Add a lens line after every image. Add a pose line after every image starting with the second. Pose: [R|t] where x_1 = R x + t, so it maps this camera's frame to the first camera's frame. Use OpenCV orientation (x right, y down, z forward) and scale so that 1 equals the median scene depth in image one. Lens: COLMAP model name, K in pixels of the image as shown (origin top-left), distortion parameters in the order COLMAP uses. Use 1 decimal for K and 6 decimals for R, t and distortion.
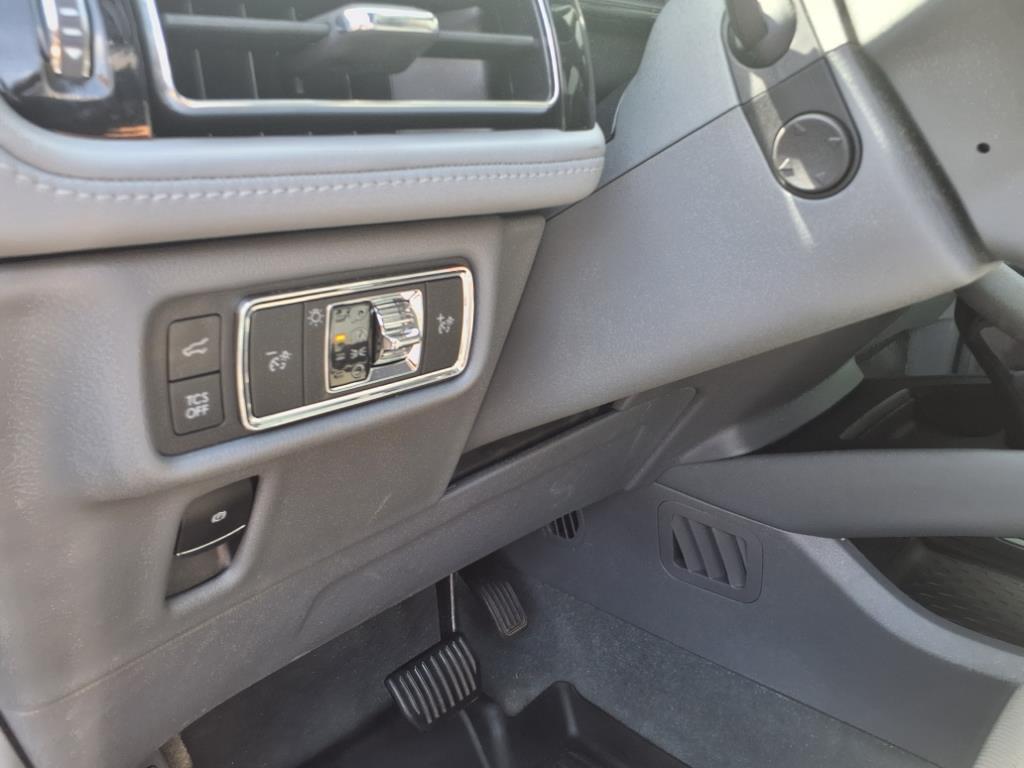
lens RADIAL K [[851.7, 0, 511.1], [0, 851.7, 352.4], [0, 0, 1]] dist [0.016033, -0.003993]
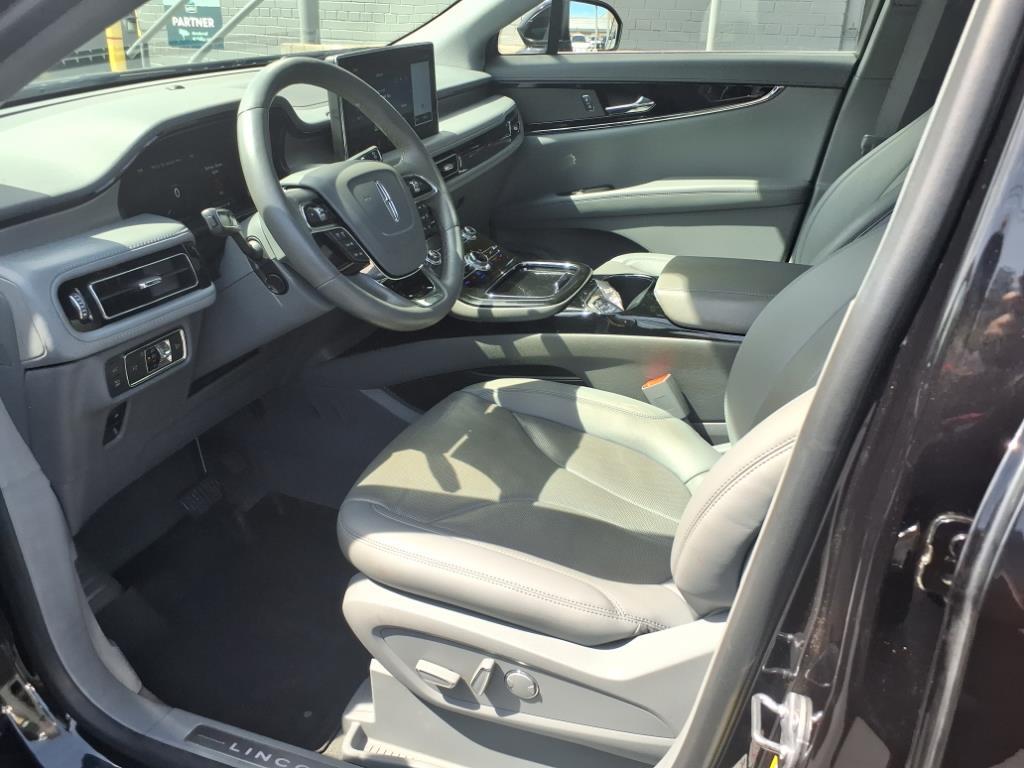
lens RADIAL K [[851.7, 0, 511.1], [0, 851.7, 352.4], [0, 0, 1]] dist [0.016033, -0.003993]
pose [[0.938494, -0.184574, 0.291823, 0.176068], [0.149665, 0.979069, 0.137931, -0.284859], [-0.311173, -0.085772, 0.946475, -2.683704]]
